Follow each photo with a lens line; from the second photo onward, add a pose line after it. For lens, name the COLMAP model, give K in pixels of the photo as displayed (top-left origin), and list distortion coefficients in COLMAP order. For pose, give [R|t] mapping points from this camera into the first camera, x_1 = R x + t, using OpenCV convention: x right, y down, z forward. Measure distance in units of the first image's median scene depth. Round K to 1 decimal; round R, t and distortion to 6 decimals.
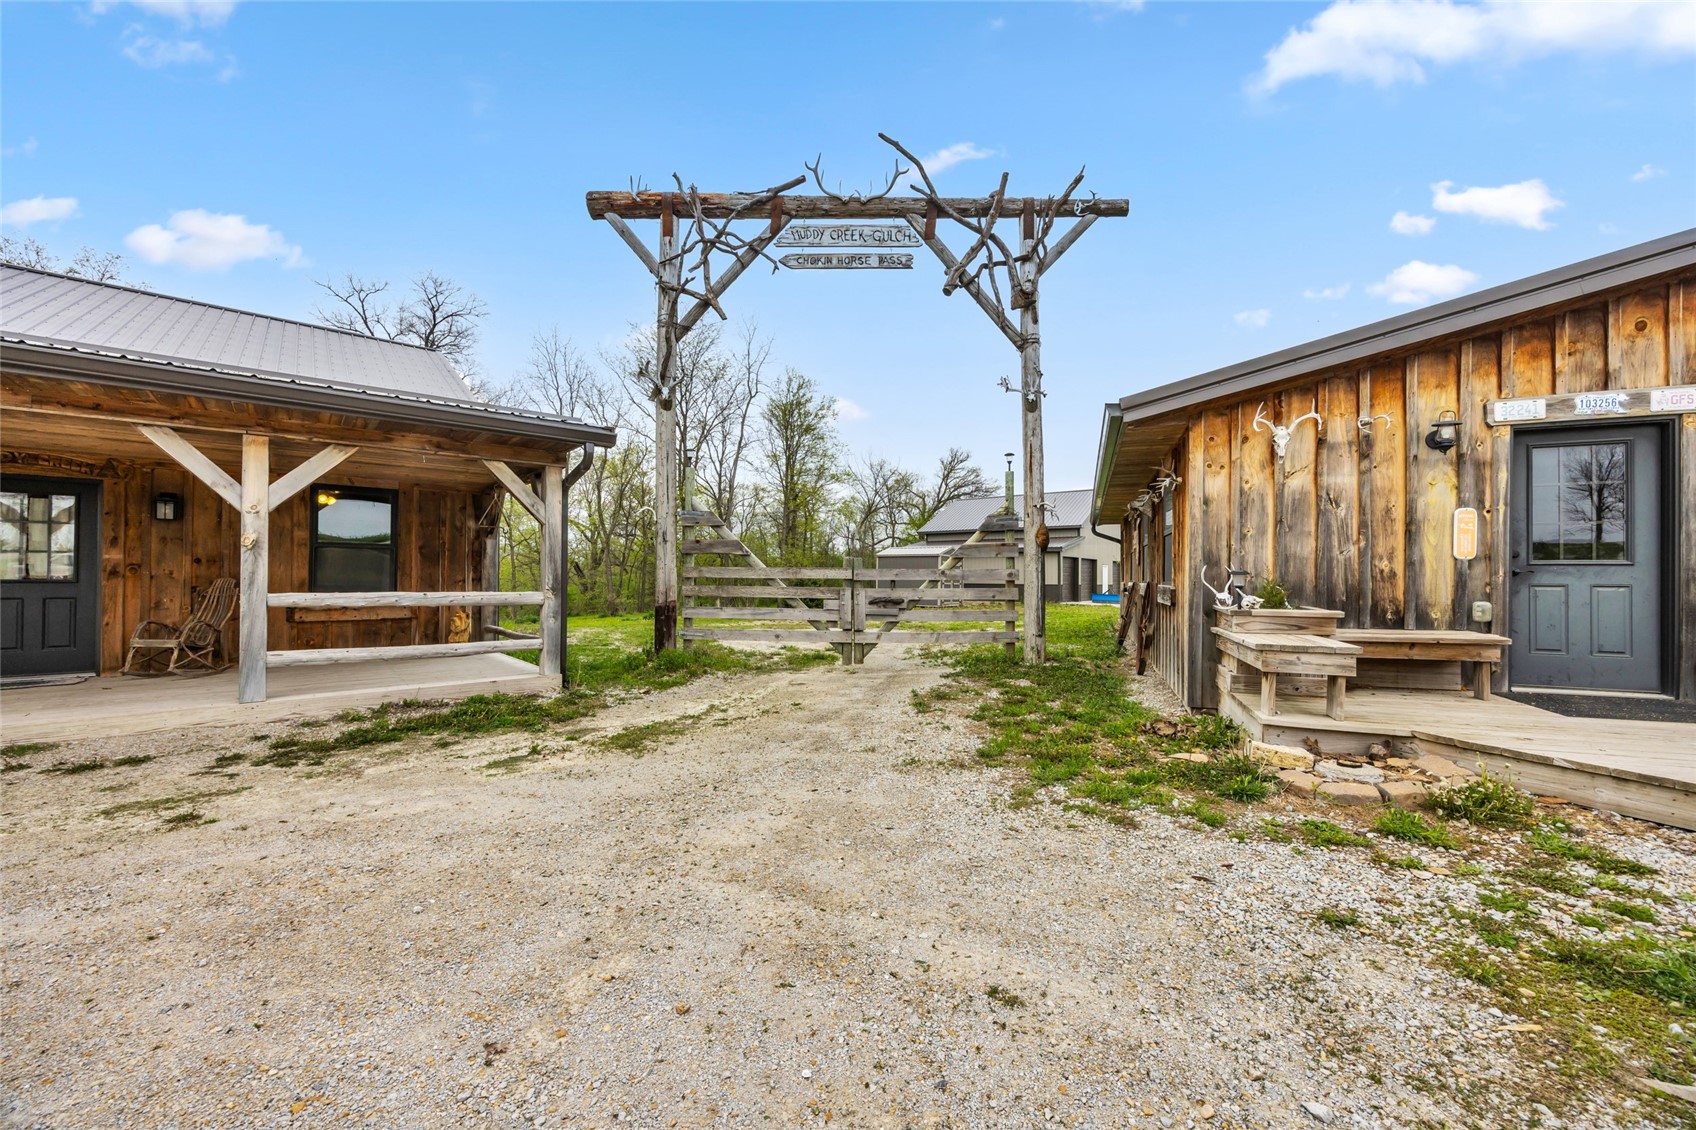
lens RADIAL K [[649.7, 0, 856.7], [0, 649.7, 577.1], [0, 0, 1]] dist [0.000784, -0.000379]
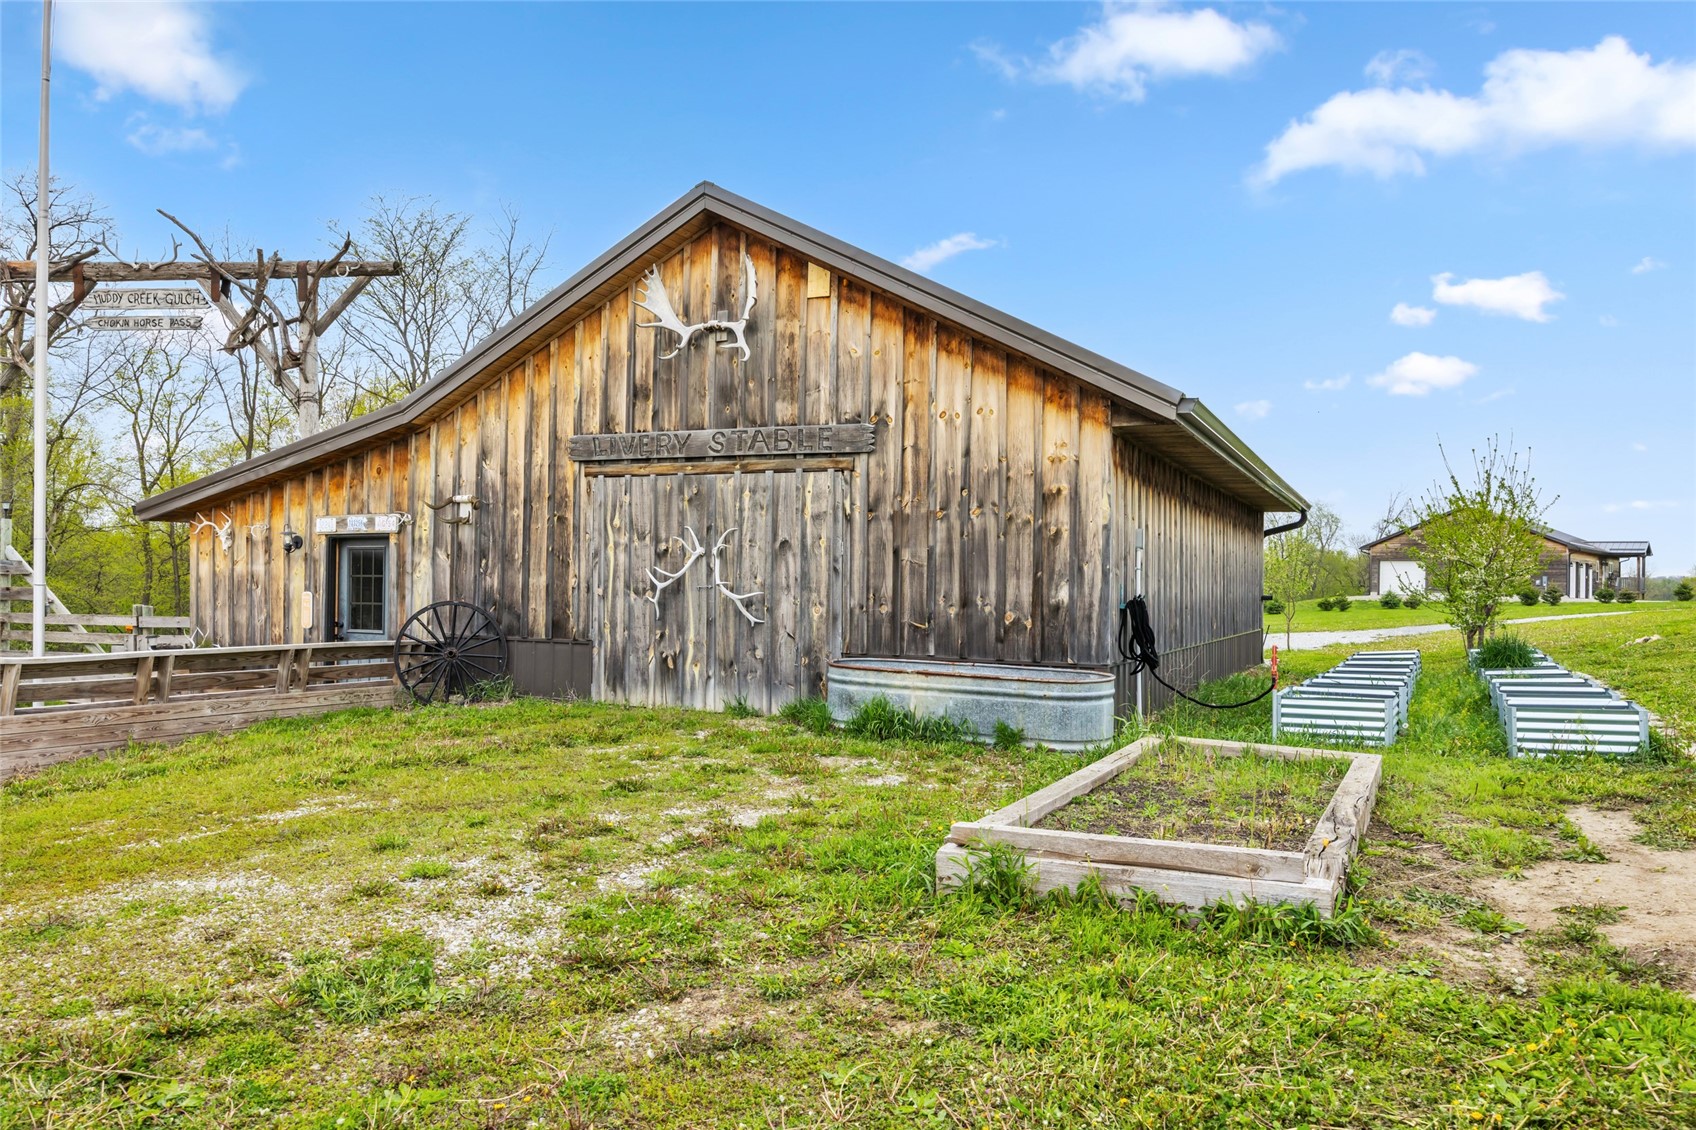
lens RADIAL K [[1209.6, 0, 860.2], [0, 1209.6, 572.3], [0, 0, 1]] dist [-0.009438, 0.004710]
pose [[0.995939, 0.004832, -0.089895, 1.325712], [-0.005391, 0.999968, -0.005981, -0.078047], [0.089864, 0.006442, 0.995933, -0.840240]]
